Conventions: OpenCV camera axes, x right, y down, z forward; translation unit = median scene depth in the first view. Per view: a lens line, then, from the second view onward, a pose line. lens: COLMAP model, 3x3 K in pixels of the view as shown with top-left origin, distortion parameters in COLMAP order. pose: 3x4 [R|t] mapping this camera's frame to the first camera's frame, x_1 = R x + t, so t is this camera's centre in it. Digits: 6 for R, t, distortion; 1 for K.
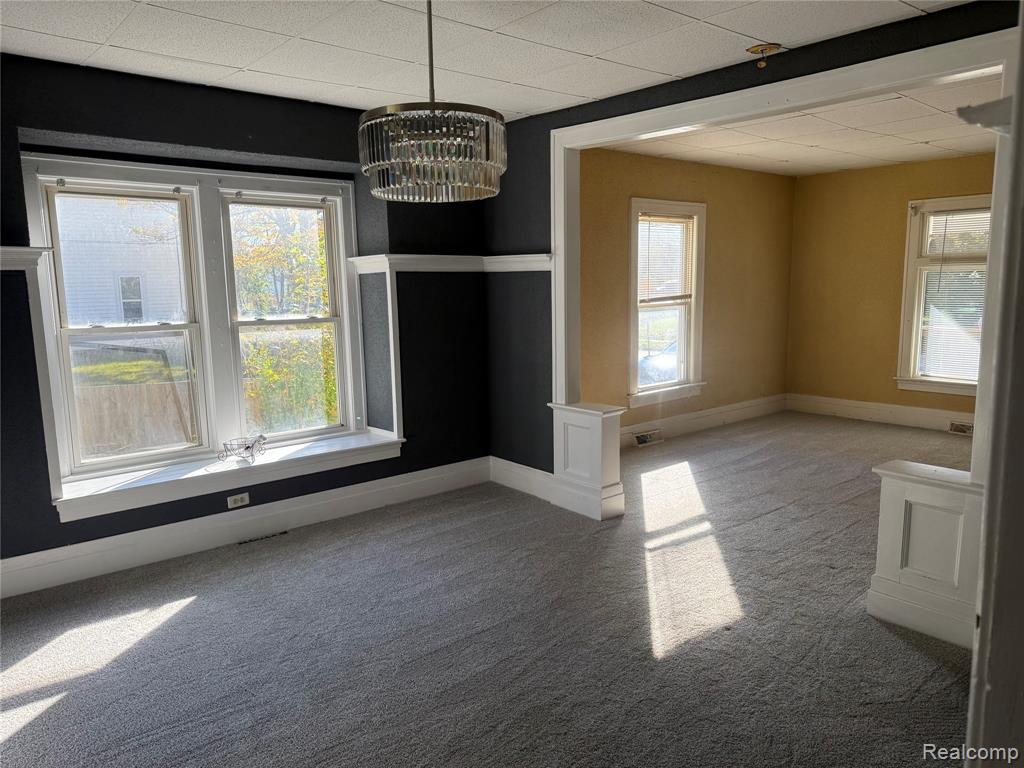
lens RADIAL K [[718.6, 0, 518.0], [0, 718.6, 382.1], [0, 0, 1]] dist [0.138257, -0.182353]
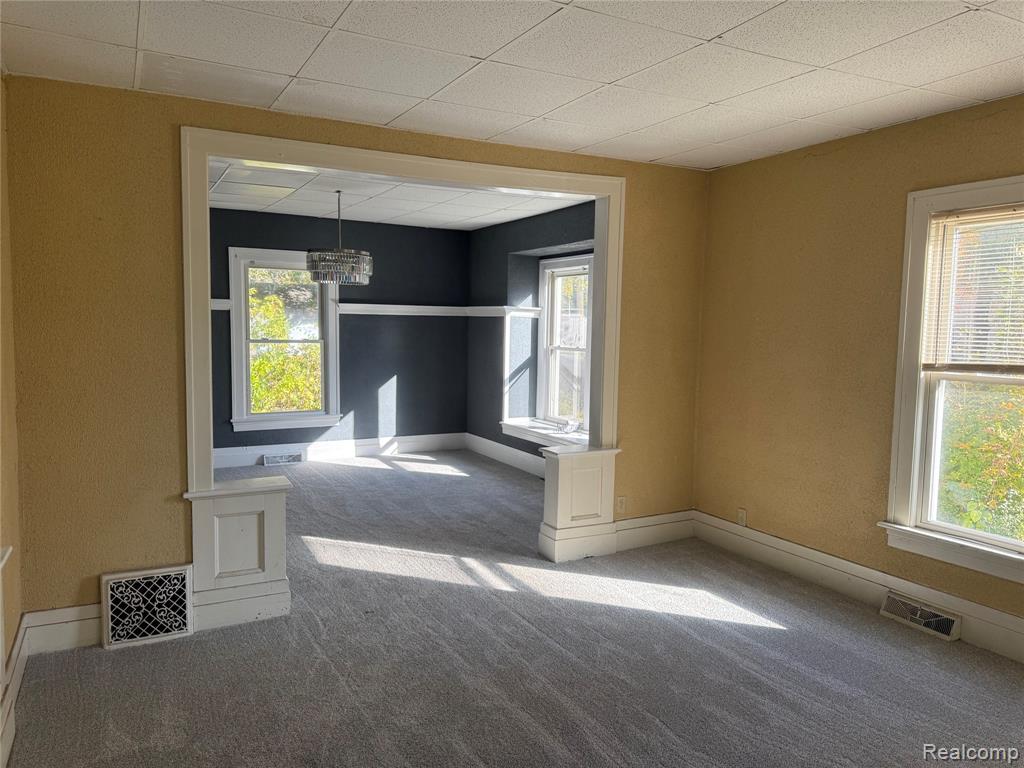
lens RADIAL K [[718.6, 0, 518.0], [0, 718.6, 382.1], [0, 0, 1]] dist [0.138257, -0.182353]
pose [[-0.212716, 0.089618, -0.972996, 1.087540], [-0.148543, 0.981245, 0.122852, -0.170014], [0.965757, 0.170664, -0.195414, 1.108128]]
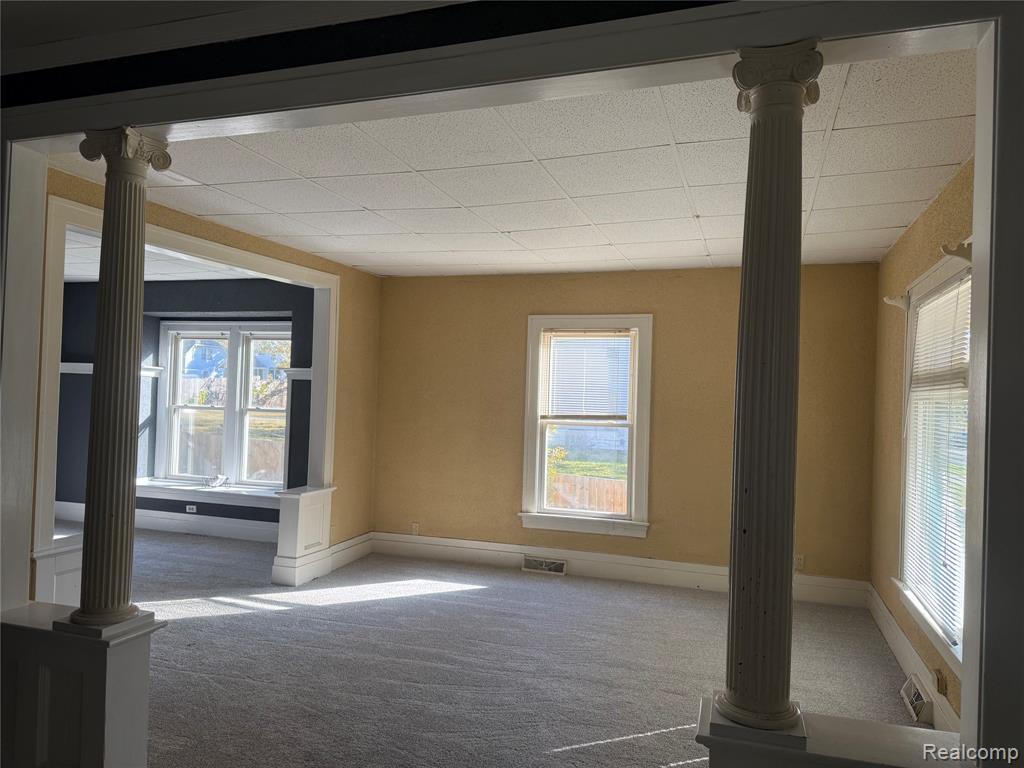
lens RADIAL K [[718.6, 0, 518.0], [0, 718.6, 382.1], [0, 0, 1]] dist [0.138257, -0.182353]
pose [[0.510699, 0.013483, -0.859654, 1.341206], [-0.157949, 0.984330, -0.078395, -0.105983], [0.845126, 0.175818, 0.504826, 0.654332]]
